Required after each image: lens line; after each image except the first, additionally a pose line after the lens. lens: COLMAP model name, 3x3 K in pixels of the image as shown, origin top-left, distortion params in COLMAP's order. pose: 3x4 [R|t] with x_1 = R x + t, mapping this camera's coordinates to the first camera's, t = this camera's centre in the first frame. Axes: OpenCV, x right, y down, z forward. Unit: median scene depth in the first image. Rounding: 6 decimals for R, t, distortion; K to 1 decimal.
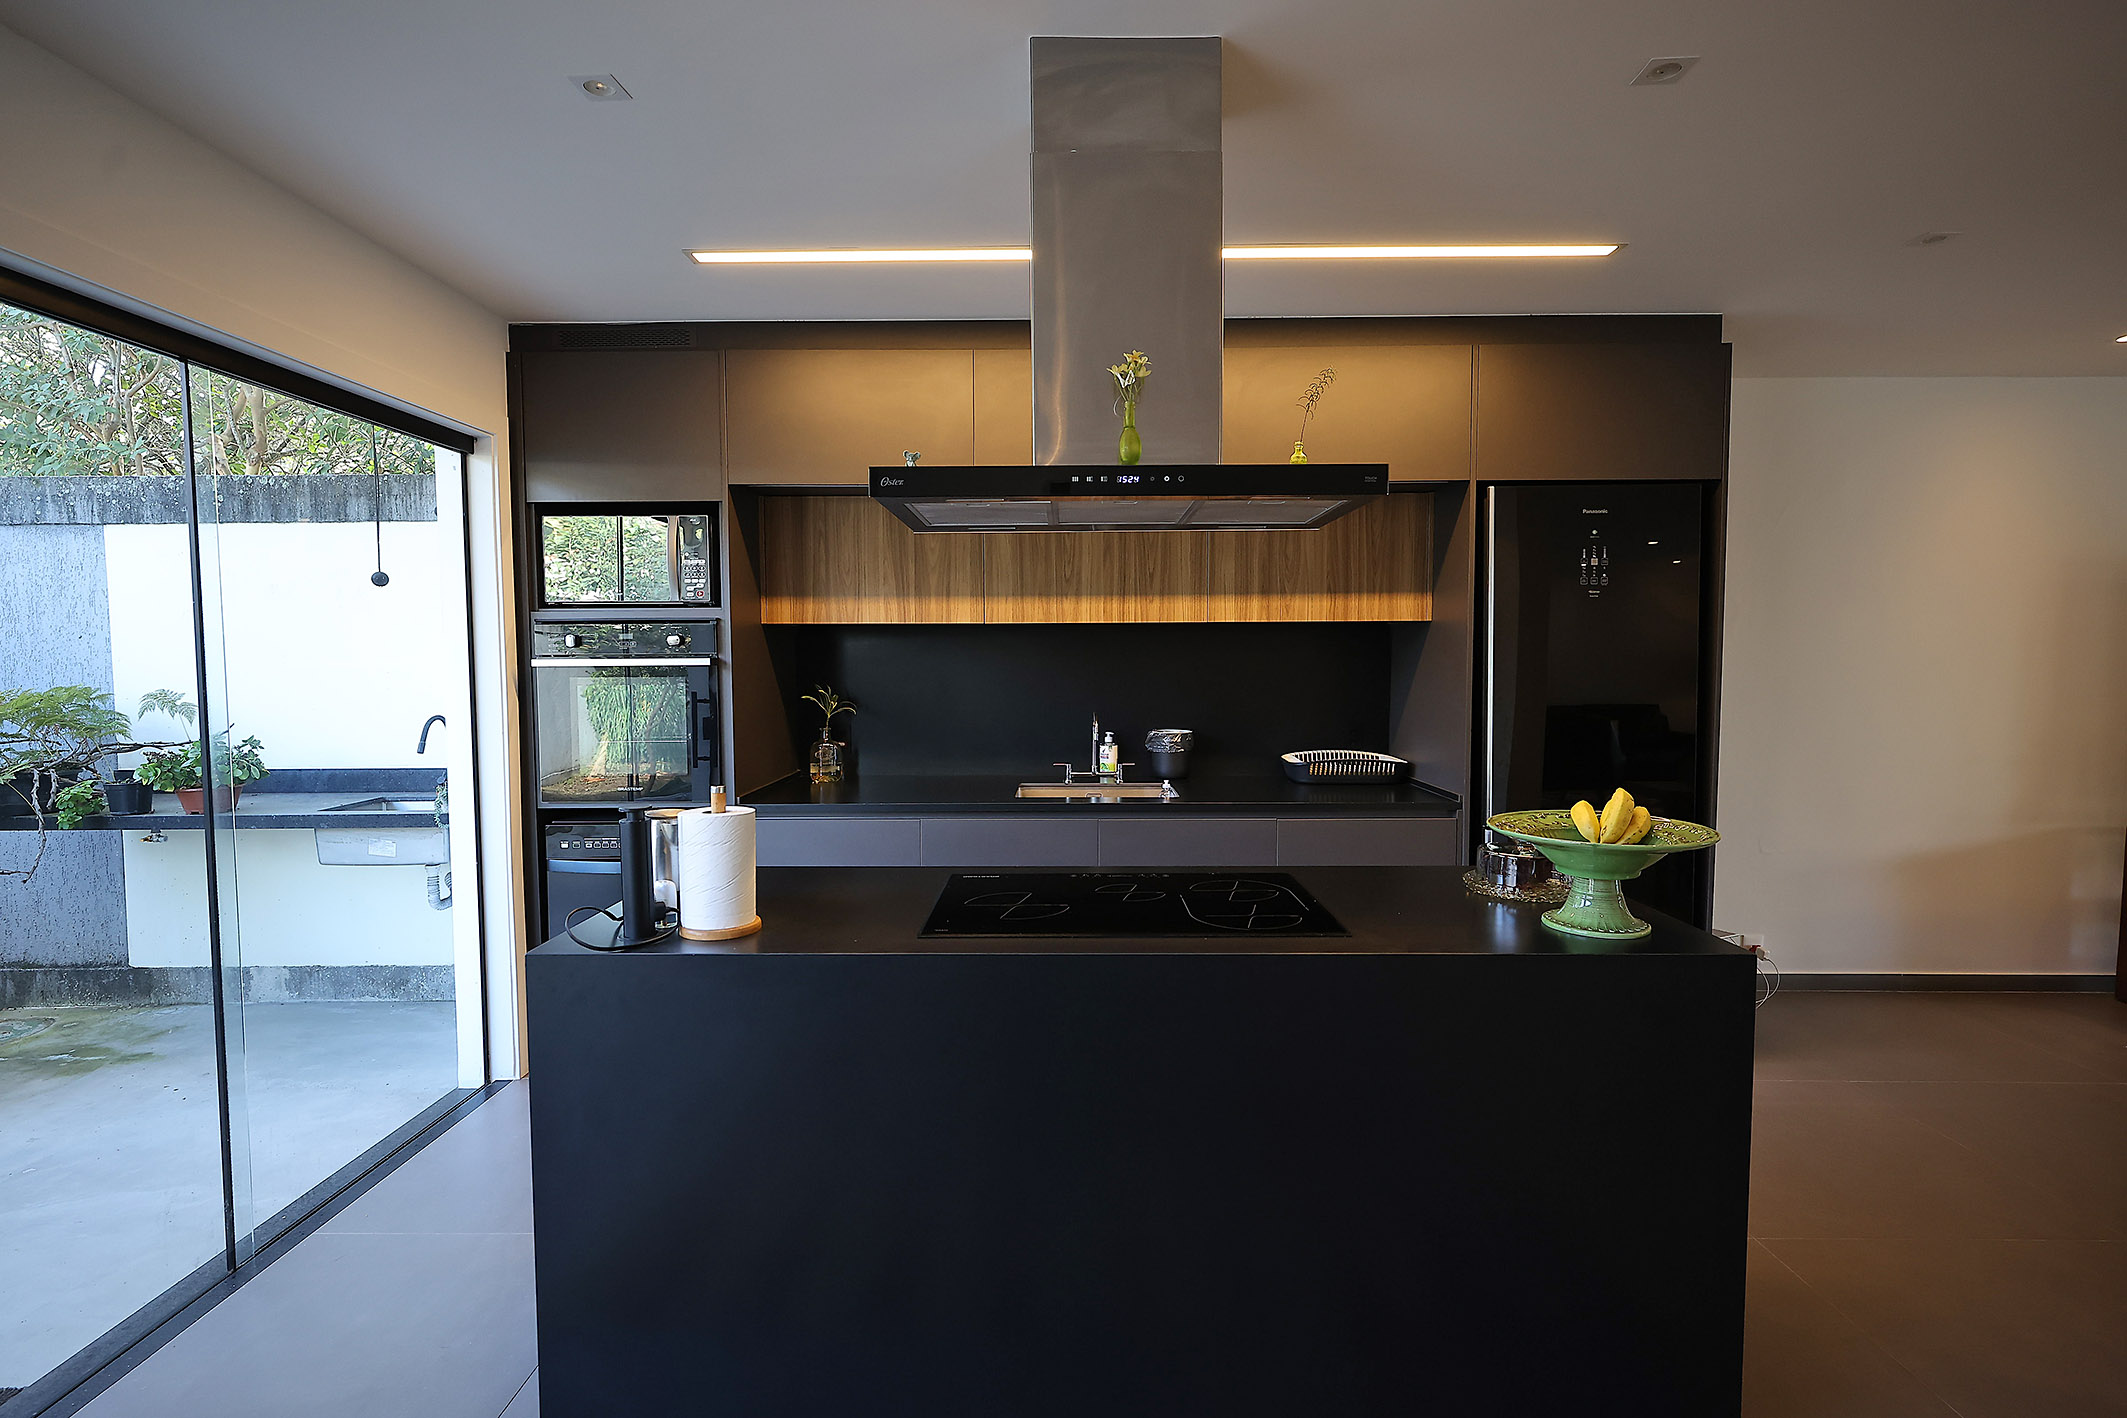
lens RADIAL K [[1013.4, 0, 1064.7], [0, 1013.4, 710.4], [0, 0, 1]] dist [0.001890, -0.000923]
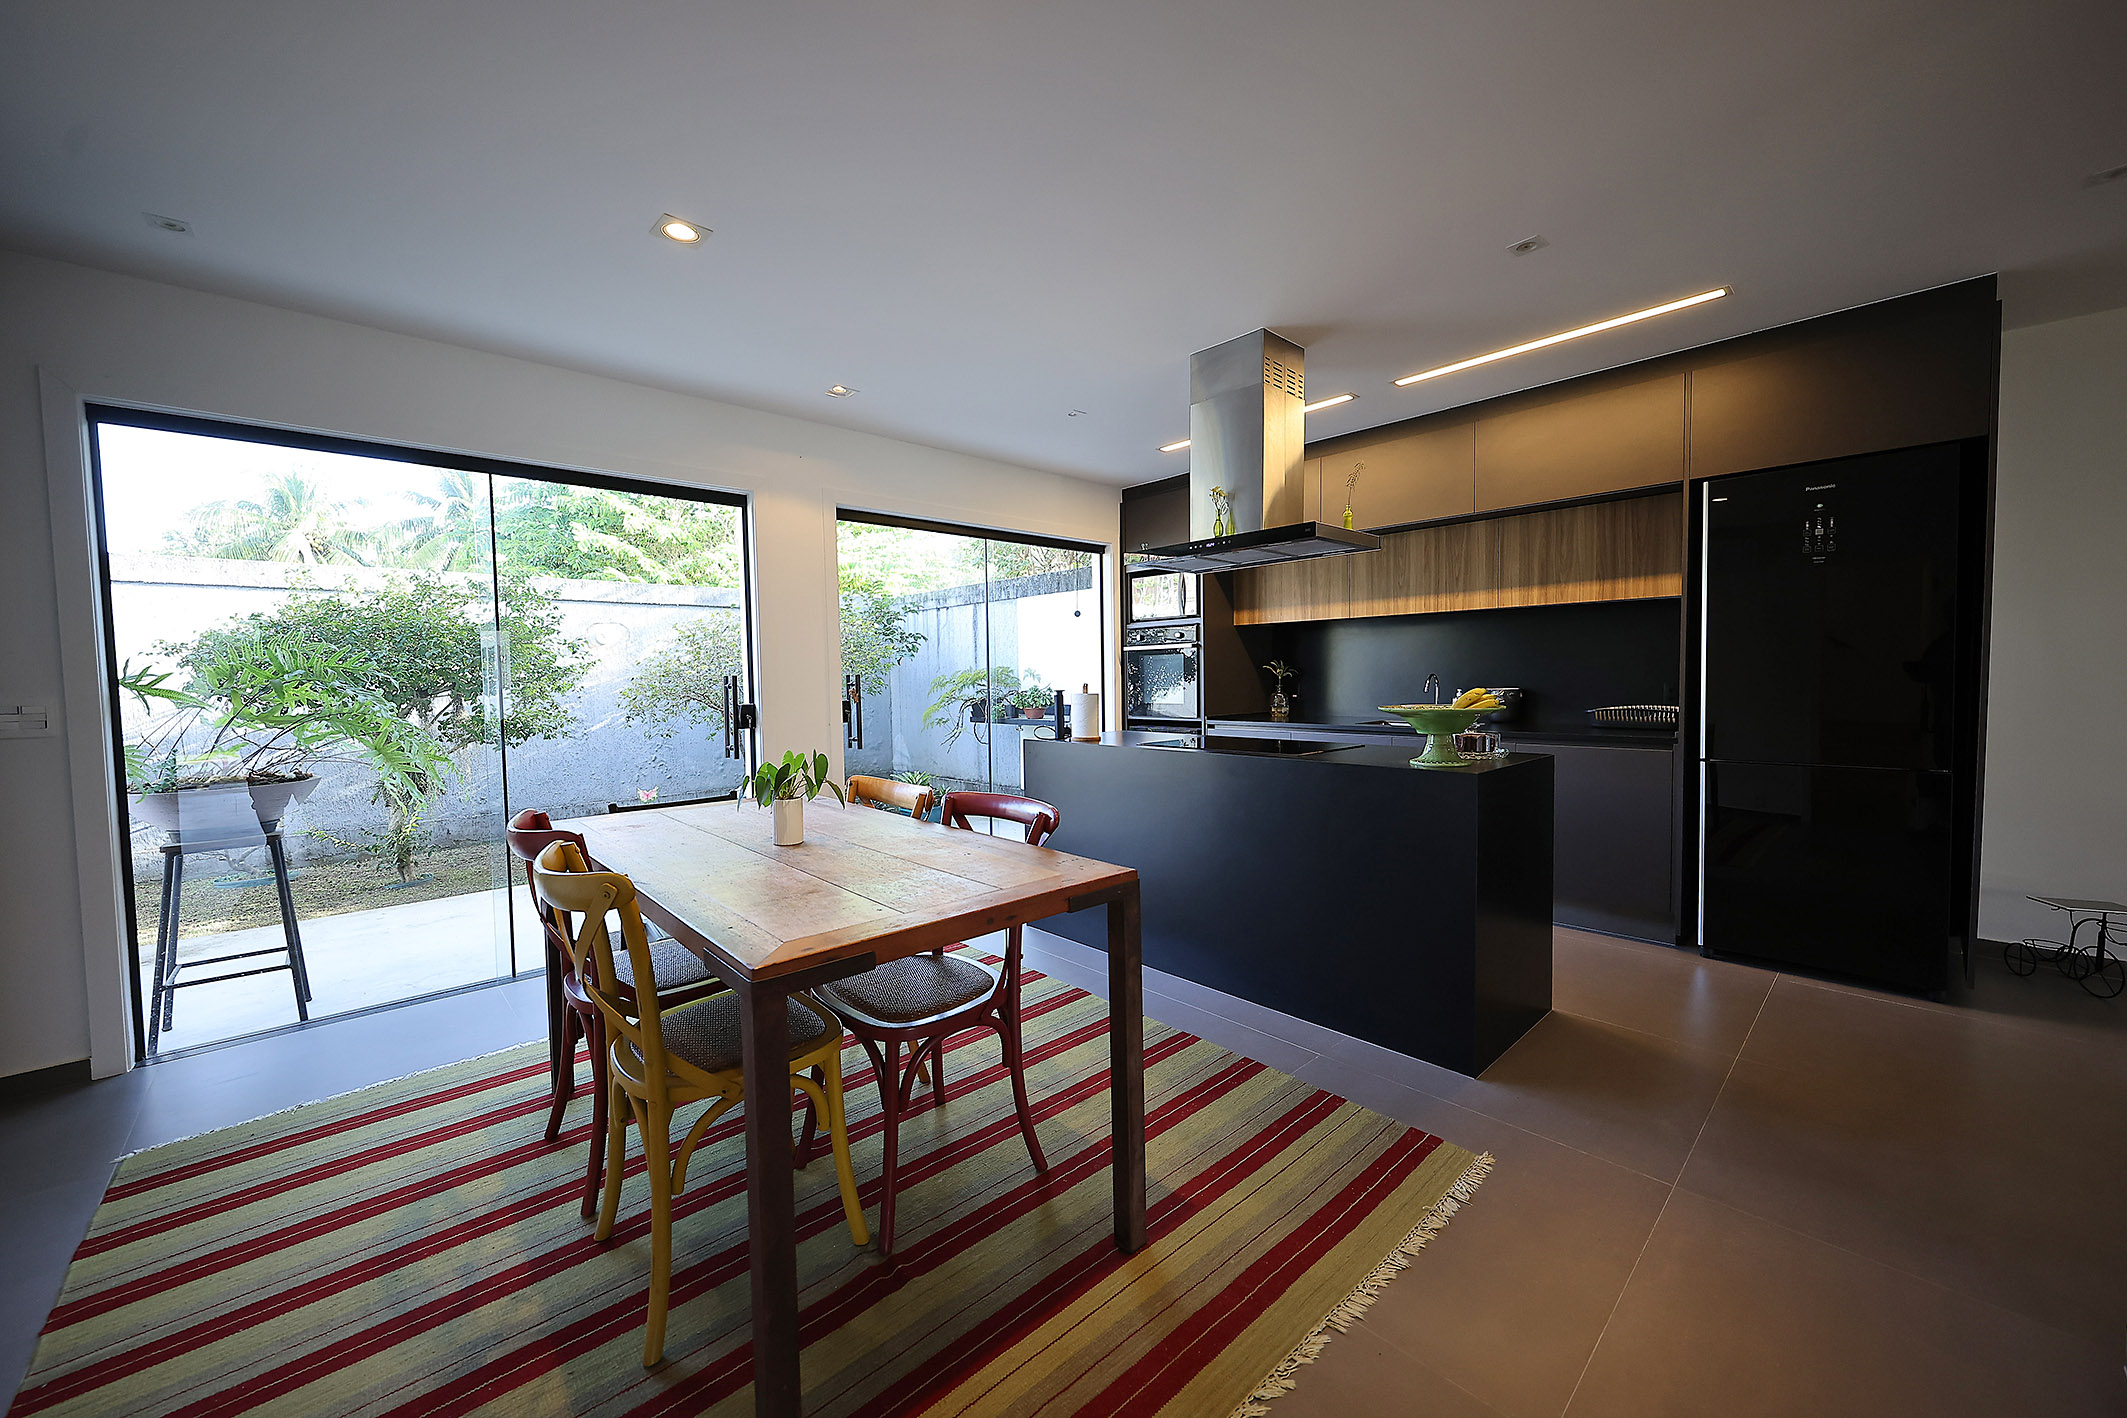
lens RADIAL K [[806.3, 0, 1051.8], [0, 806.3, 702.2], [0, 0, 1]] dist [0.000113, -0.000344]
pose [[0.672198, 0.018038, -0.740151, 0.561413], [-0.028809, 0.999583, -0.001804, 0.065238], [0.739810, 0.022535, 0.672438, -0.221302]]
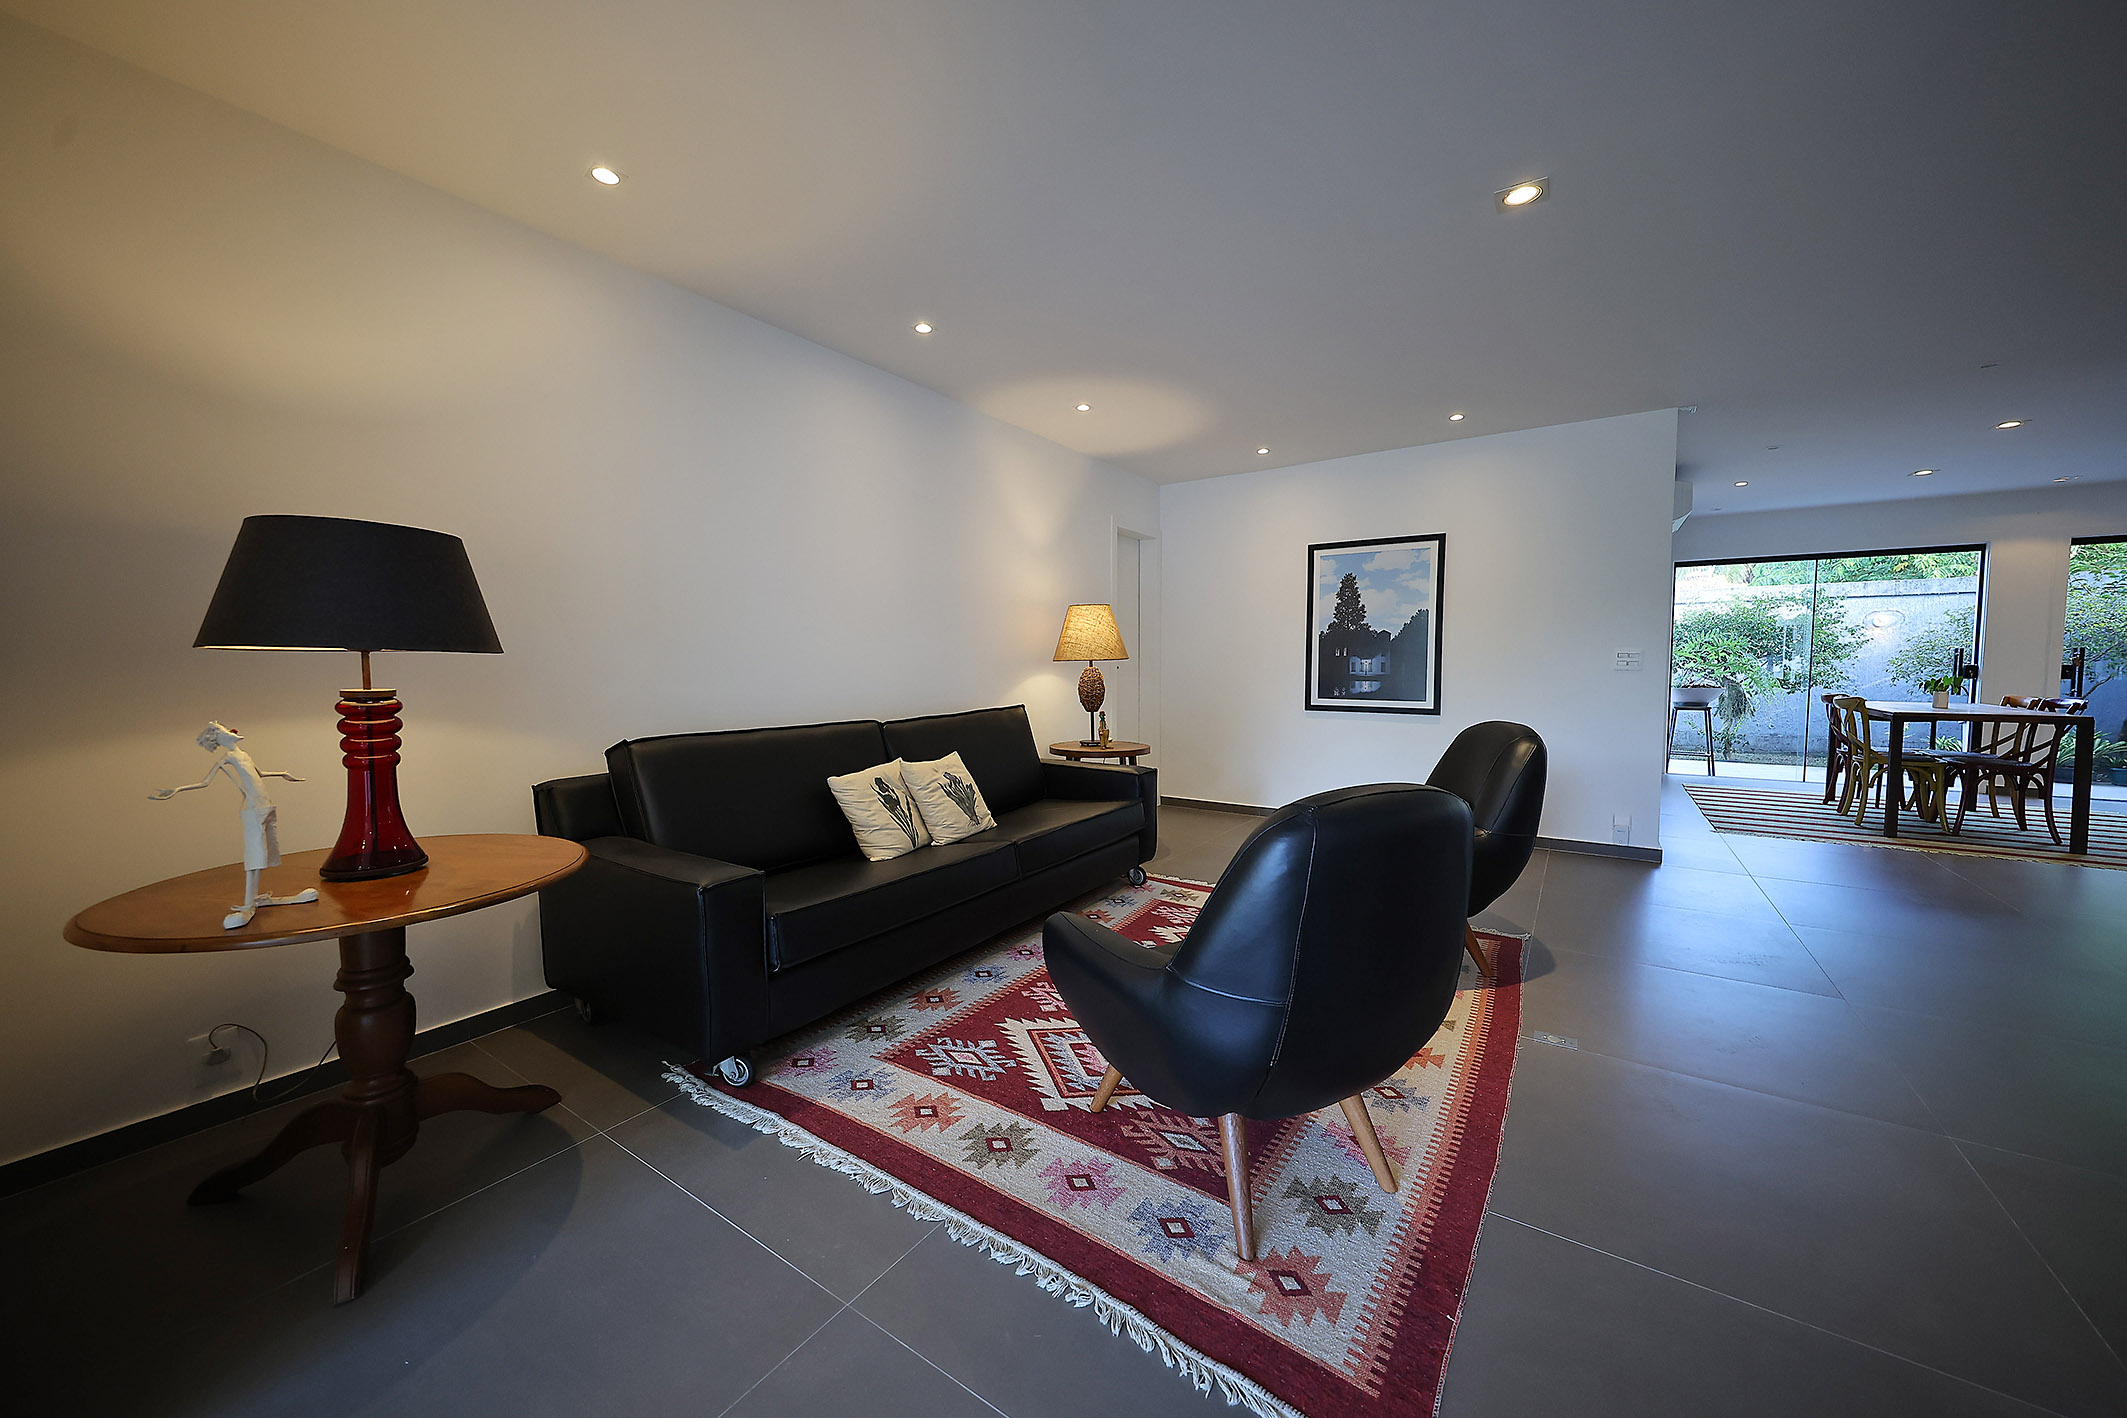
lens RADIAL K [[762.7, 0, 1066.4], [0, 762.7, 712.8], [0, 0, 1]] dist [0.004535, 0.000062]
pose [[-0.559131, 0.061703, -0.826780, 2.153459], [-0.040168, 0.994040, 0.101350, 0.091894], [0.828106, 0.089878, -0.553320, -0.545681]]
